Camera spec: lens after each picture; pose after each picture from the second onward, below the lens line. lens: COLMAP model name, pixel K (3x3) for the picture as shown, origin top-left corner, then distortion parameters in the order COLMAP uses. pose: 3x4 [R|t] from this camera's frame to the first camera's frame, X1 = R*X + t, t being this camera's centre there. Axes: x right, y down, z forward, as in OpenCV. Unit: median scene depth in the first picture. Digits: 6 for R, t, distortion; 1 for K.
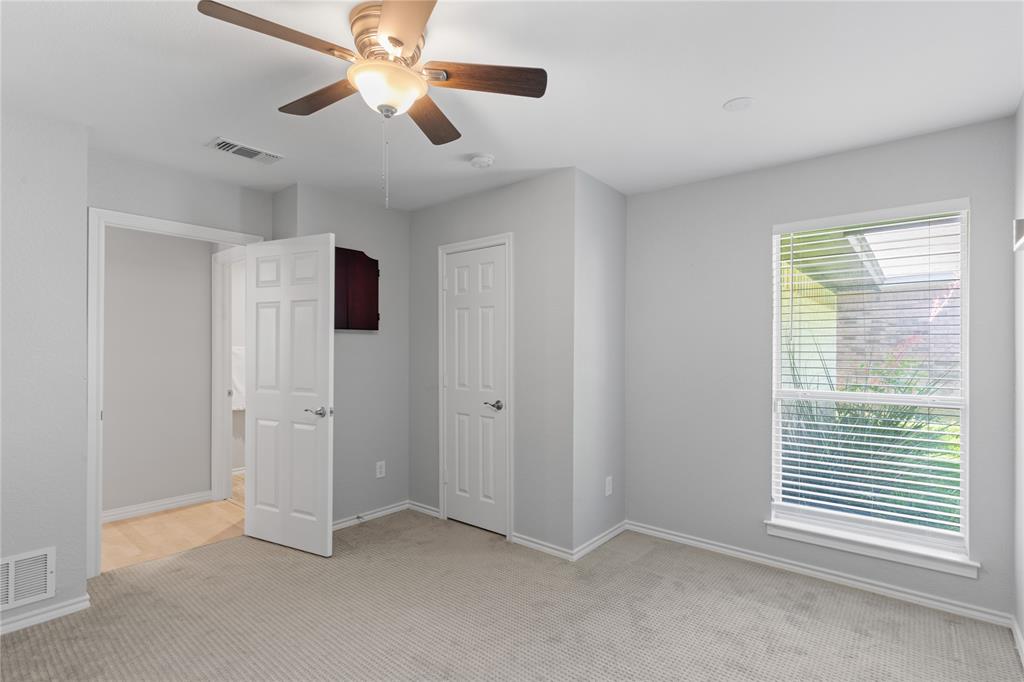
lens RADIAL K [[493.0, 0, 511.9], [0, 493.0, 341.9], [0, 0, 1]] dist [0.005472, 0.000378]
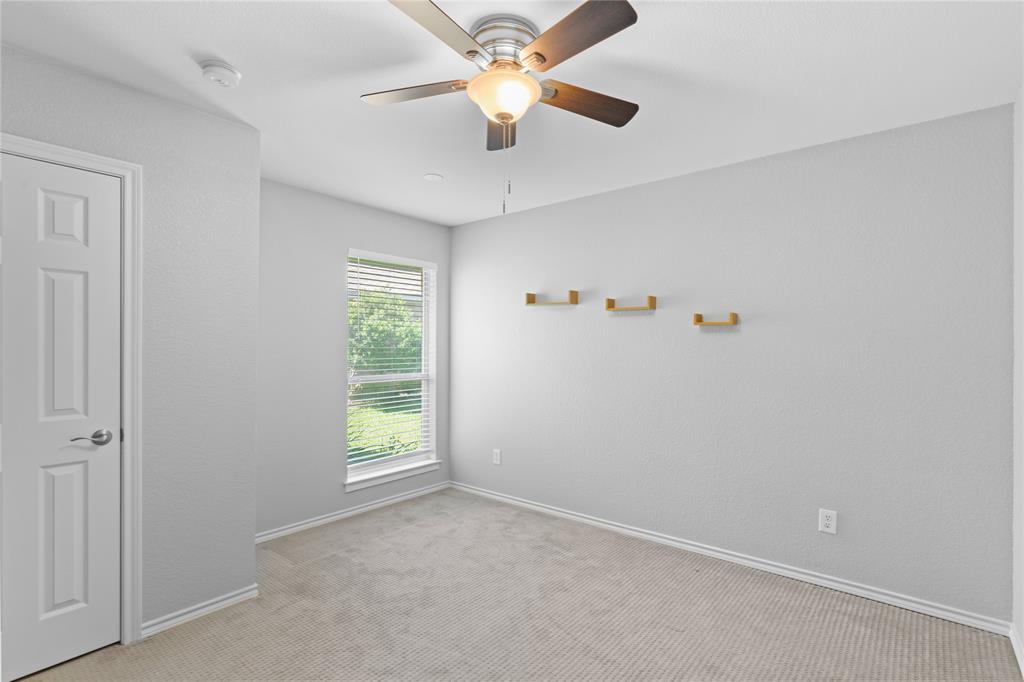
lens RADIAL K [[493.0, 0, 513.2], [0, 493.0, 350.4], [0, 0, 1]] dist [0.005472, 0.000378]
pose [[0.004698, -0.004775, 0.999978, -0.798164], [-0.008193, 0.999955, 0.004813, 0.017672], [-0.999955, -0.008215, 0.004659, 0.618606]]
